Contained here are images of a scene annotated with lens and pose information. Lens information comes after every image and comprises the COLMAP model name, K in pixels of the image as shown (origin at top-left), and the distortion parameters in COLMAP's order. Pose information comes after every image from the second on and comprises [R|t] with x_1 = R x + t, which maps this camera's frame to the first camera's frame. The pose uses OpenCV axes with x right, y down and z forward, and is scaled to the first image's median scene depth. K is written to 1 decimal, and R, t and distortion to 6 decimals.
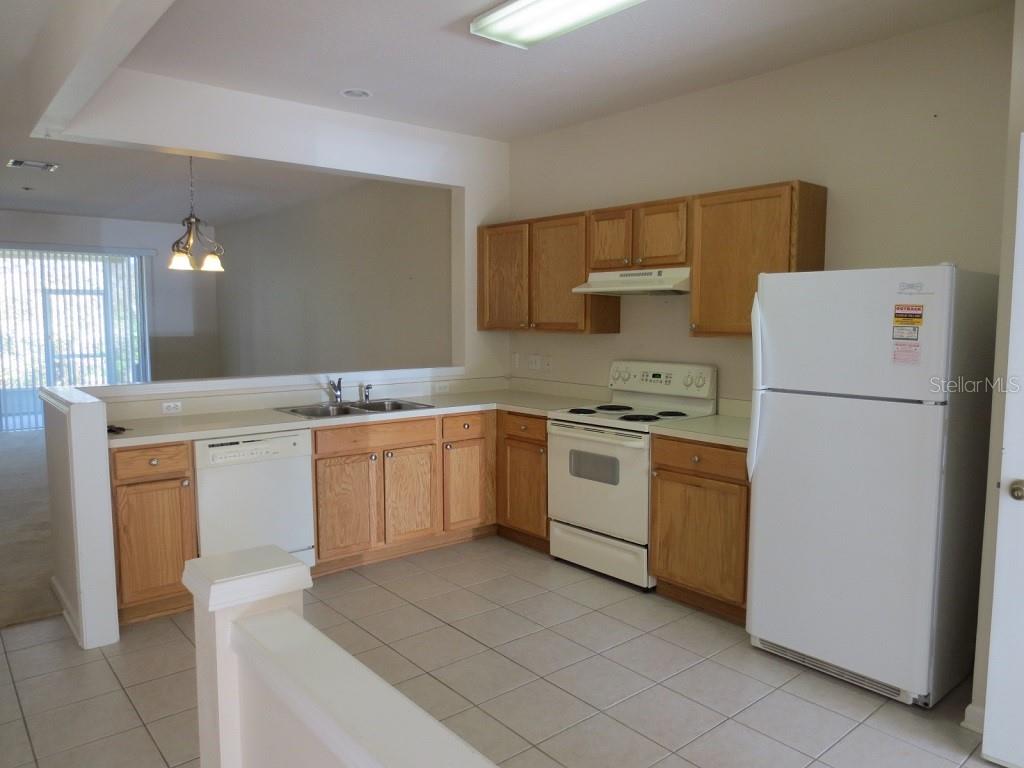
lens RADIAL K [[718.9, 0, 512.0], [0, 718.9, 384.0], [0, 0, 1]] dist [0.005237, 0.002202]
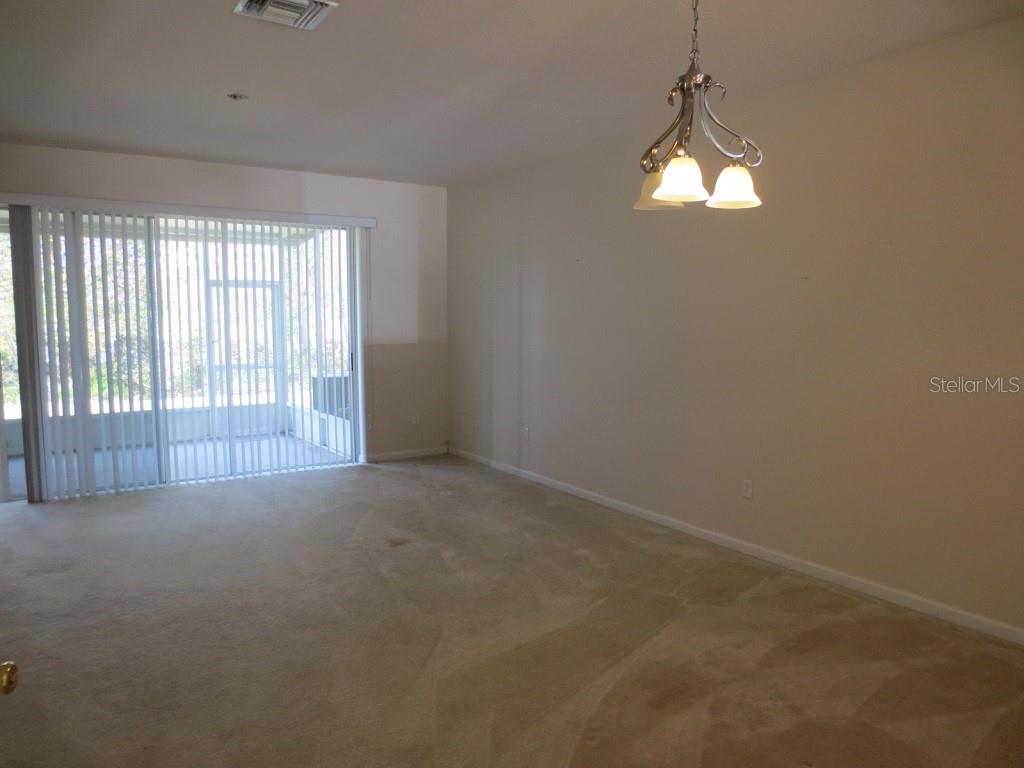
lens RADIAL K [[734.0, 0, 512.0], [0, 734.0, 384.0], [0, 0, 1]] dist [0.104929, 0.000062]
pose [[0.990915, 0.010571, -0.134076, -0.318589], [-0.010380, 0.999944, 0.002119, -0.035730], [0.134090, -0.000708, 0.990969, 0.367954]]
